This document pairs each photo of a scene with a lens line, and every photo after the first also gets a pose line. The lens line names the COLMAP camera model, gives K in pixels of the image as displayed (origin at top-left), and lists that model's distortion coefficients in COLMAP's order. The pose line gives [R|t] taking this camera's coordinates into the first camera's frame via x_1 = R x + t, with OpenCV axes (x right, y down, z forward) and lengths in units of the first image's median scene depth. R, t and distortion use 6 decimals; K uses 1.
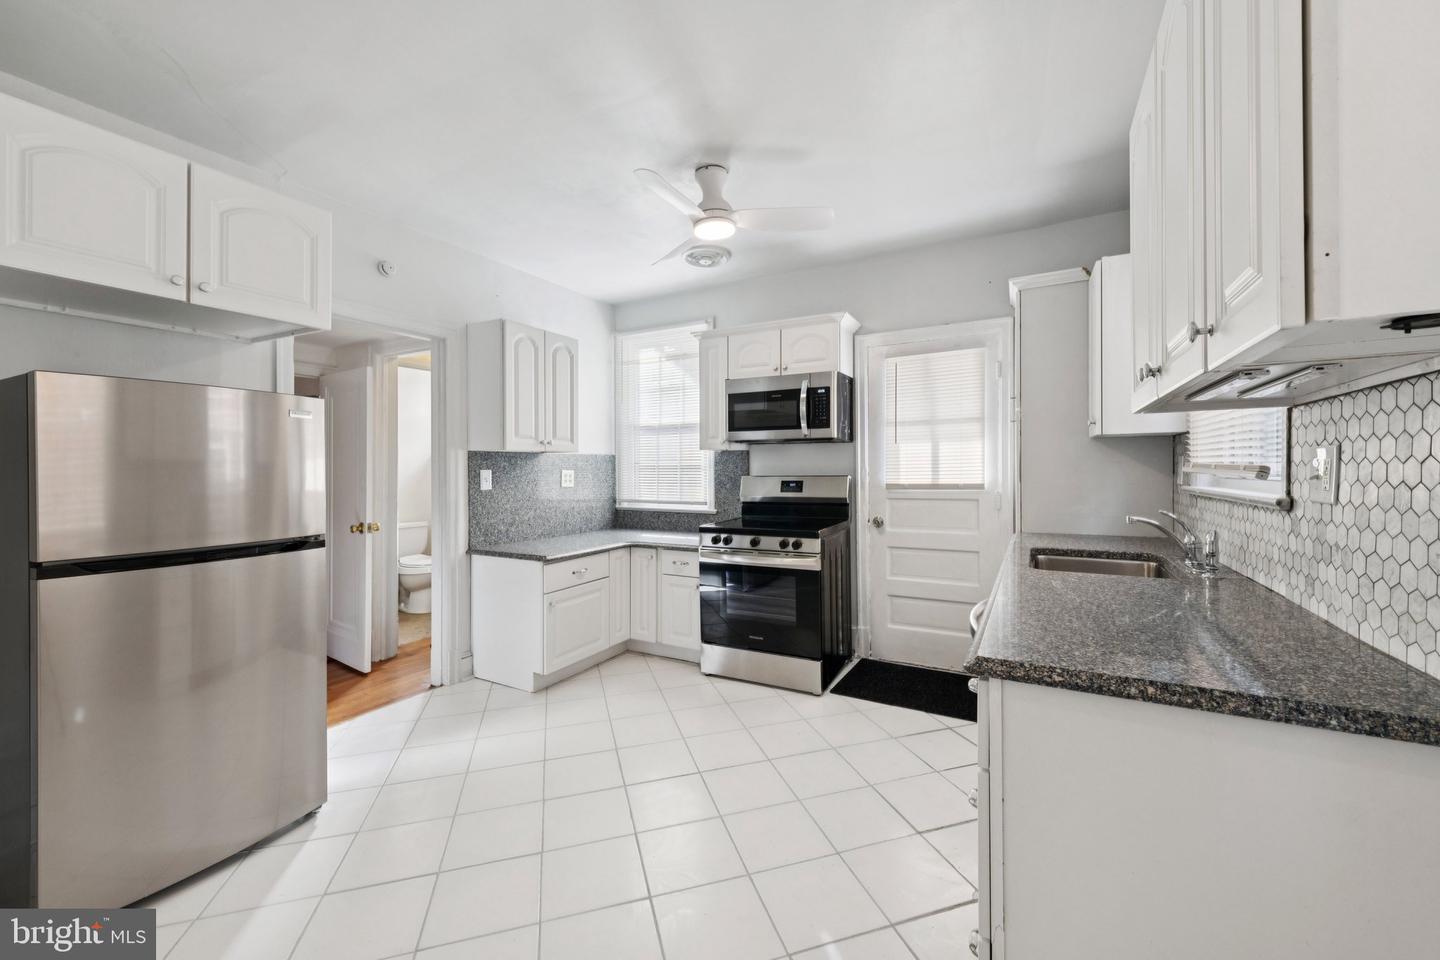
lens RADIAL K [[566.0, 0, 727.1], [0, 566.0, 468.9], [0, 0, 1]] dist [0.000610, -0.000017]
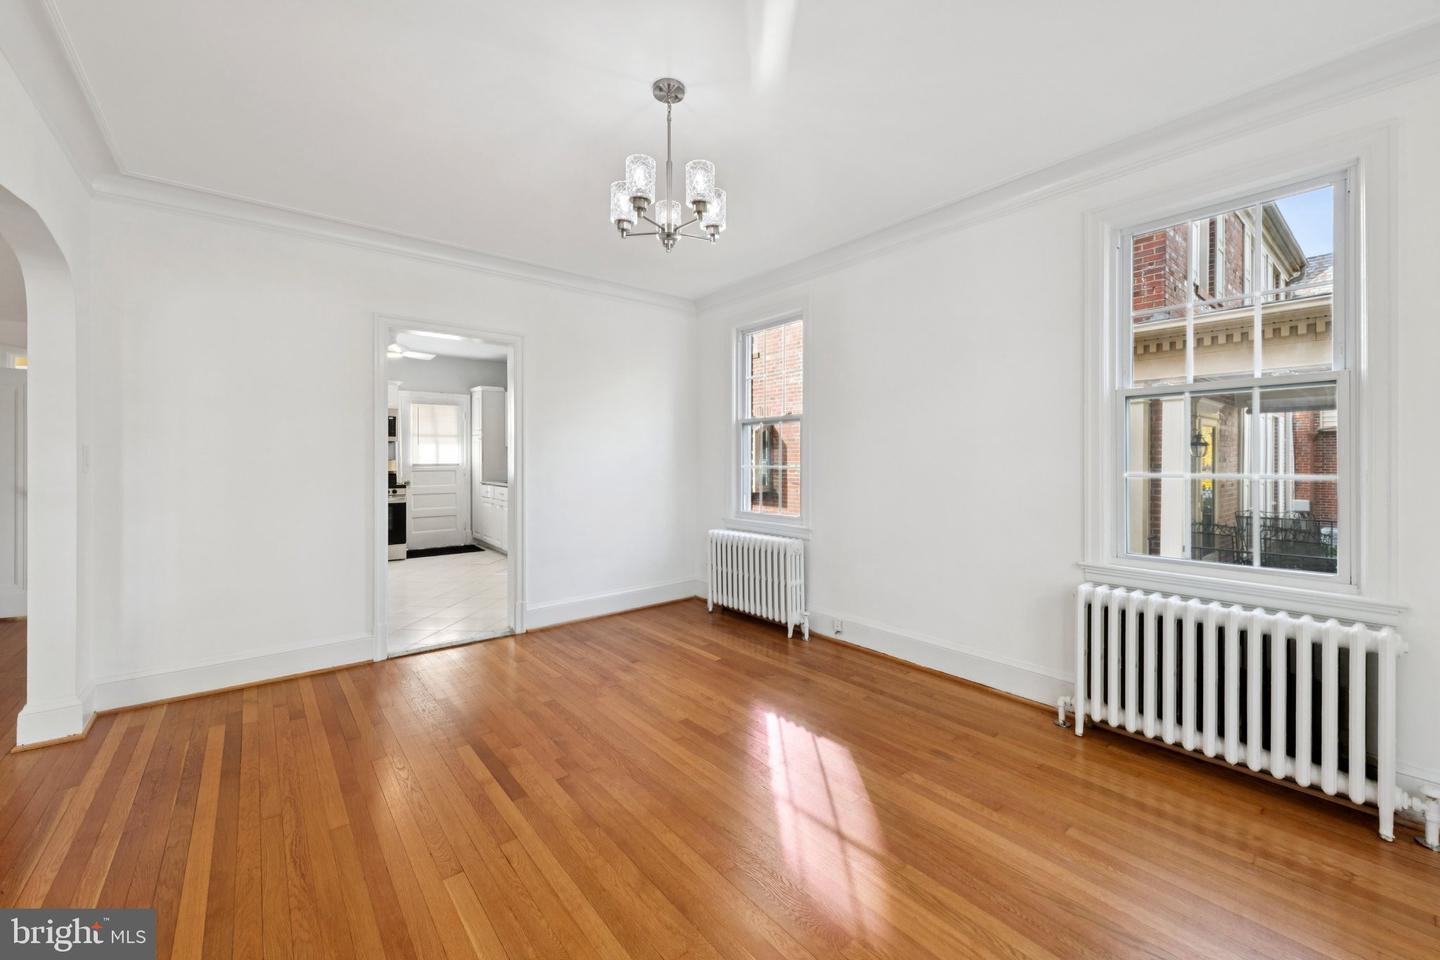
lens RADIAL K [[566.0, 0, 727.1], [0, 566.0, 468.9], [0, 0, 1]] dist [0.000610, -0.000017]
pose [[0.363866, -0.003123, 0.931446, -1.290491], [-0.001563, 0.999991, 0.003963, 0.036520], [-0.931450, -0.002898, 0.363858, -0.870938]]
